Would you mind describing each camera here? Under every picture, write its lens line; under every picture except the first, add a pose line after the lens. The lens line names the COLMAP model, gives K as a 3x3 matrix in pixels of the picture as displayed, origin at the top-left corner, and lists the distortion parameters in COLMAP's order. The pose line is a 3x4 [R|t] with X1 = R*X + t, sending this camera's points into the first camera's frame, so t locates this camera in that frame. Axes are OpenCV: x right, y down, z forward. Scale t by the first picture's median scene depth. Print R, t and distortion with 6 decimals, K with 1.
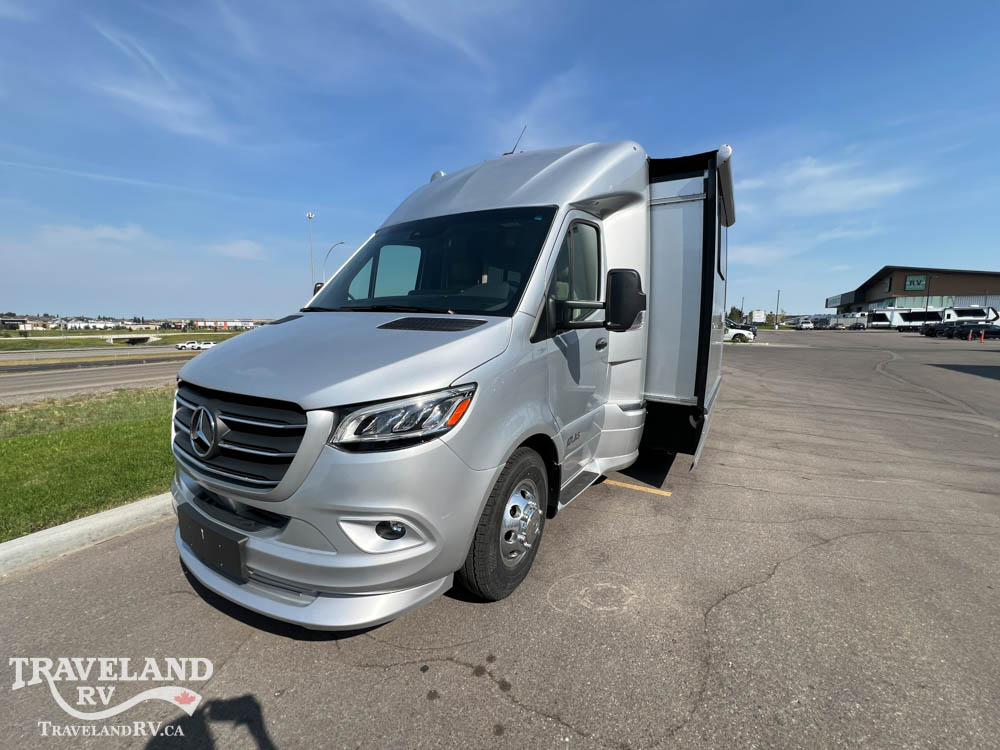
lens RADIAL K [[401.9, 0, 498.6], [0, 401.9, 374.9], [0, 0, 1]] dist [-0.001260, 0.000200]
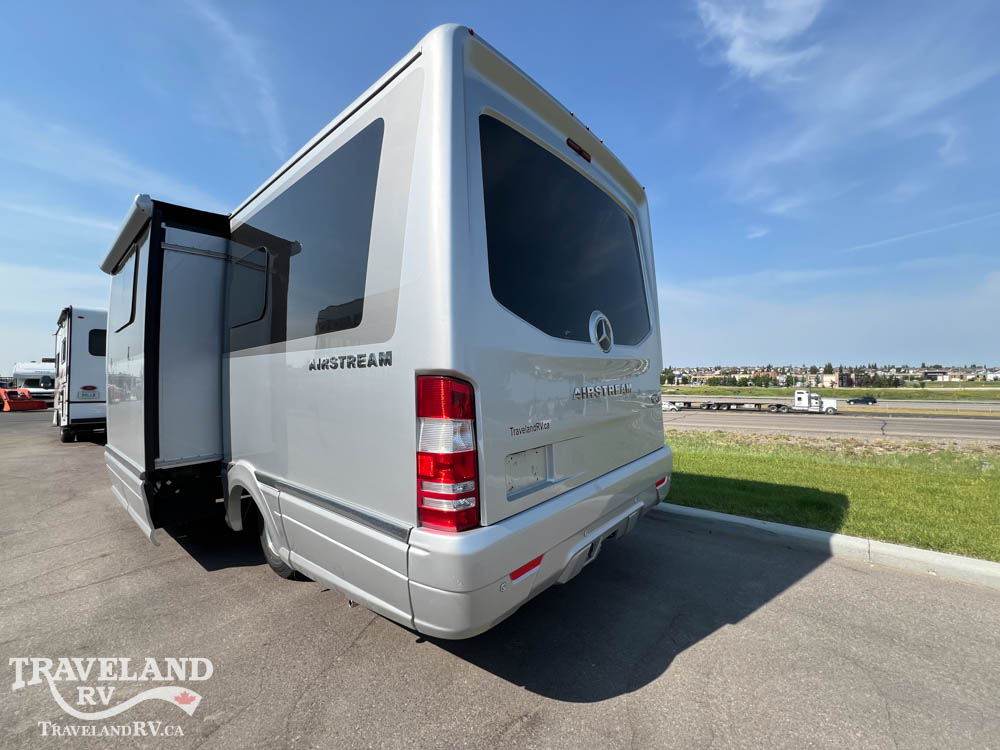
lens RADIAL K [[409.5, 0, 509.4], [0, 409.5, 373.1], [0, 0, 1]] dist [0.002031, 0.000425]
pose [[-0.160669, -0.015068, -0.986893, 1.398530], [-0.113616, 0.993519, 0.003328, -0.261360], [0.980447, 0.112661, -0.161340, 2.124226]]
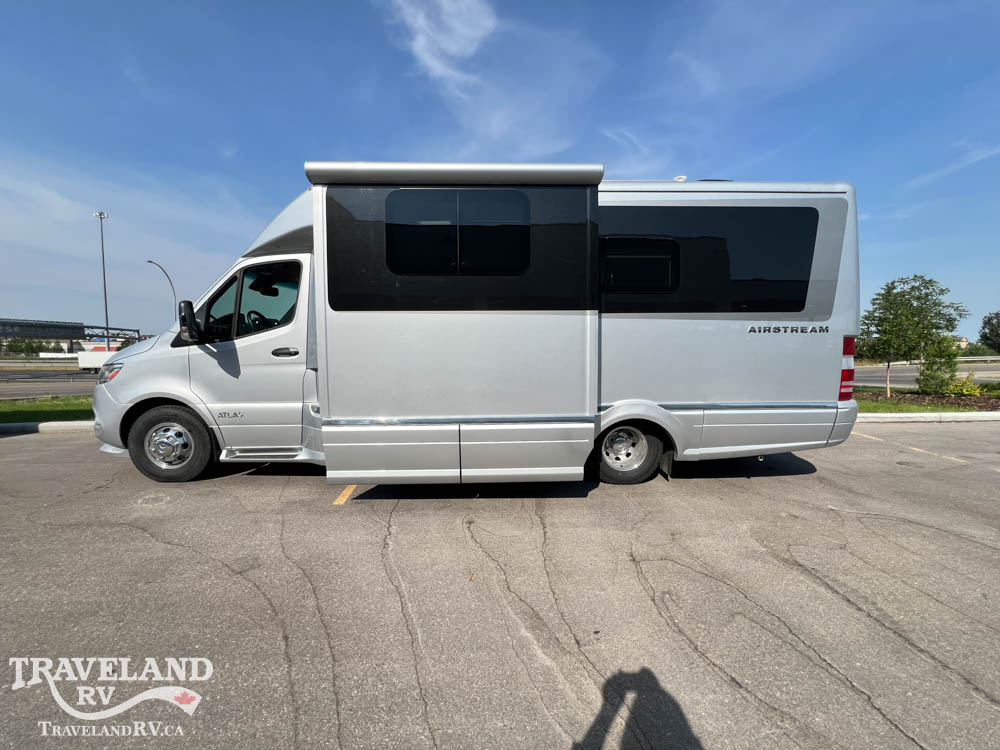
lens RADIAL K [[398.8, 0, 498.1], [0, 398.8, 373.7], [0, 0, 1]] dist [-0.000832, 0.000592]
pose [[0.550537, 0.062497, -0.832468, 1.343163], [-0.103653, 0.994595, 0.006119, -0.071389], [0.828351, 0.082919, 0.554039, 0.686283]]
